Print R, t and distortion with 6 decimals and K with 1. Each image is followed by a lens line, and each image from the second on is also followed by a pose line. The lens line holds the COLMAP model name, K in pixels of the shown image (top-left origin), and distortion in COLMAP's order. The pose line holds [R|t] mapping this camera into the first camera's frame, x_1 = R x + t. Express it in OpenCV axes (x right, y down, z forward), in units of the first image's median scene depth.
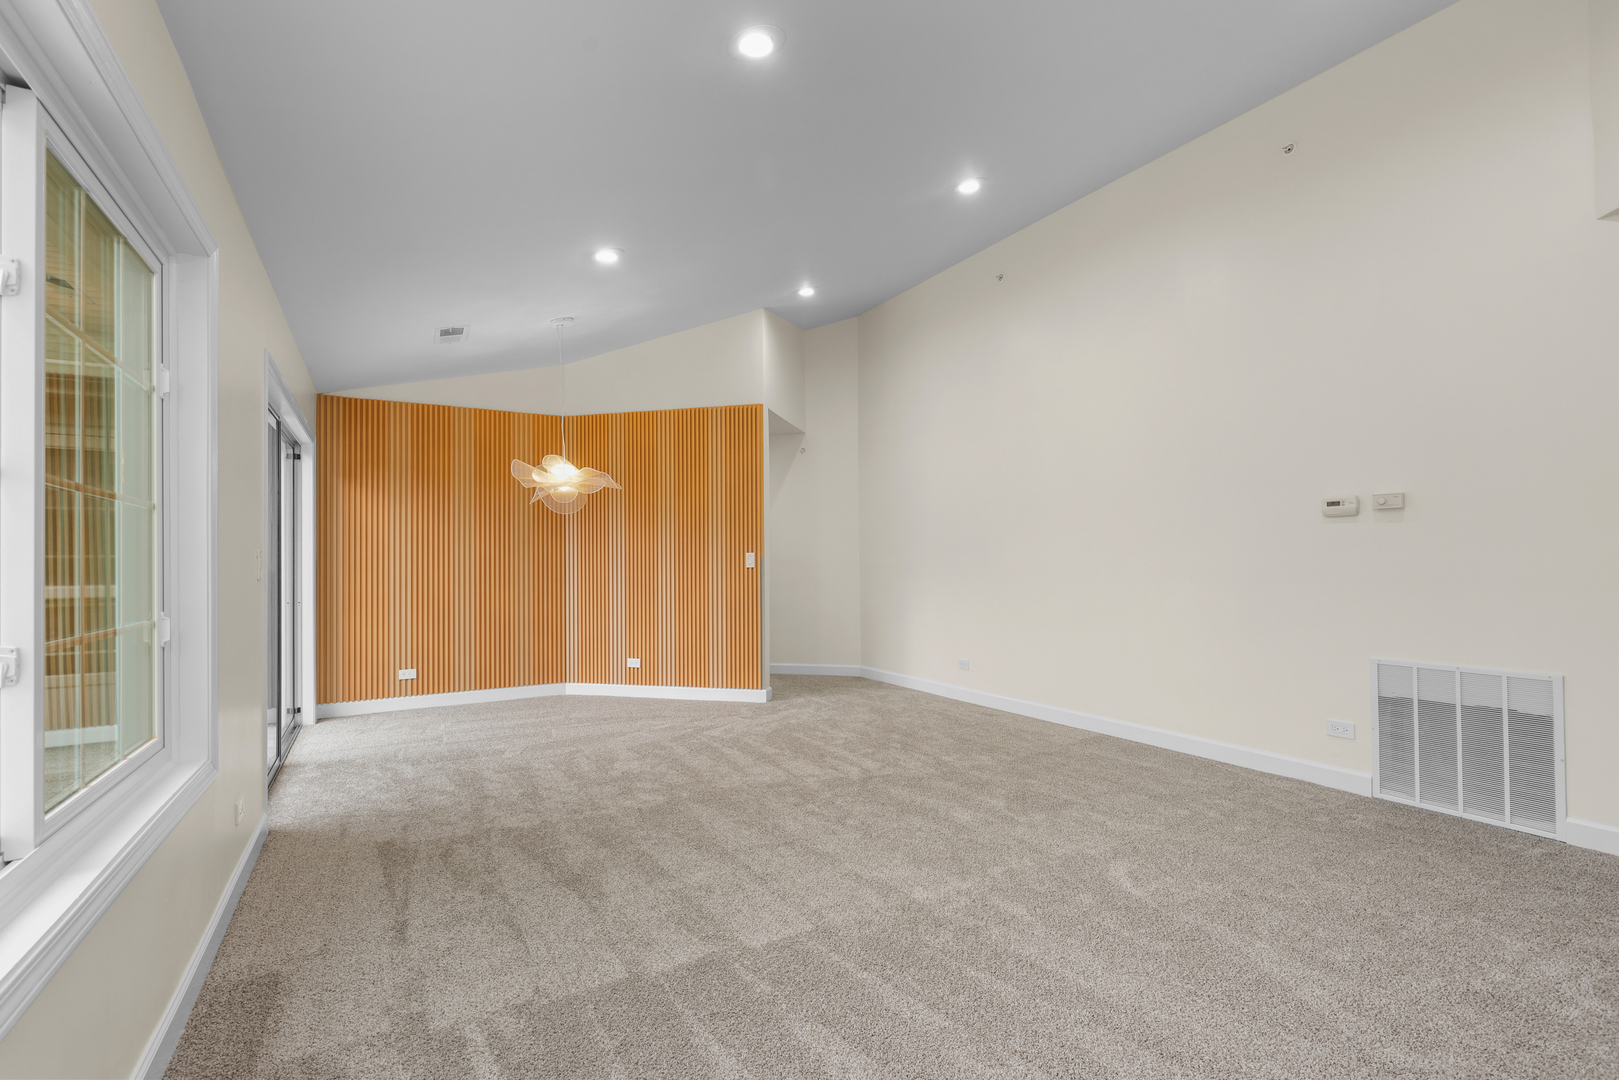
lens RADIAL K [[741.2, 0, 800.4], [0, 741.2, 557.0], [0, 0, 1]] dist [-0.000121, 0.000232]
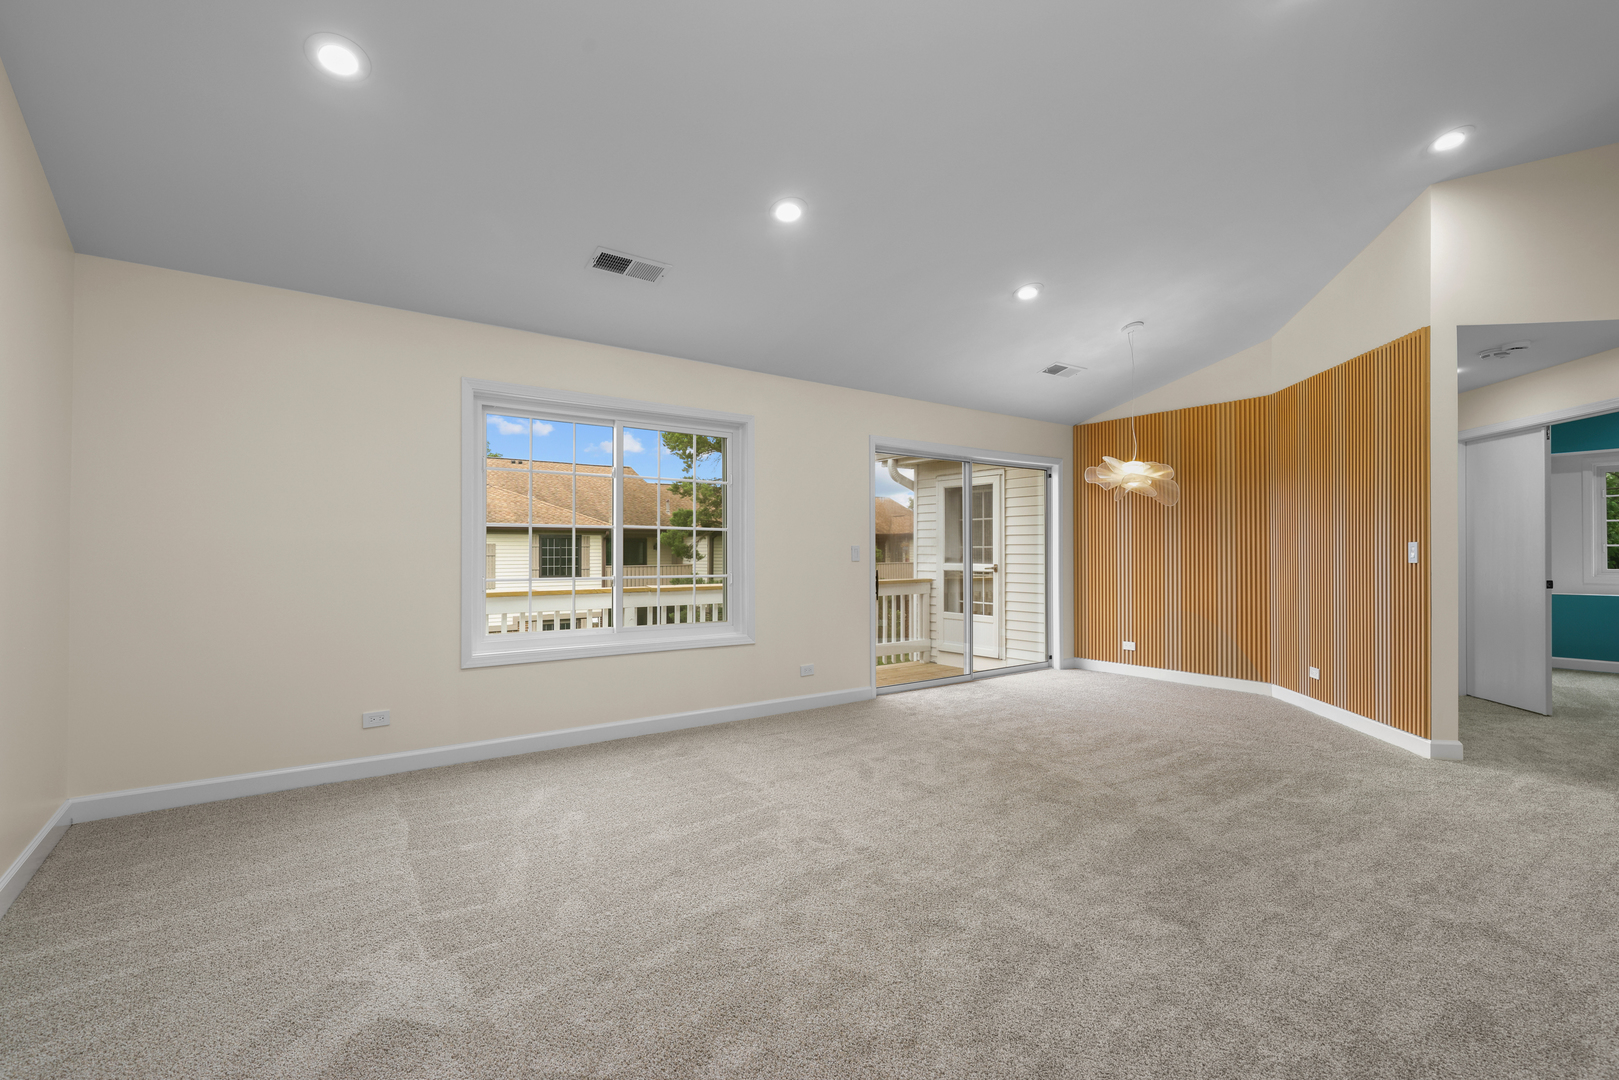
lens RADIAL K [[716.4, 0, 780.5], [0, 716.4, 544.6], [0, 0, 1]] dist [0.000476, 0.000048]
pose [[0.094869, -0.002535, -0.995487, 0.664133], [0.001866, 0.999995, -0.002369, -0.003656], [0.995488, -0.001633, 0.094873, 0.395541]]
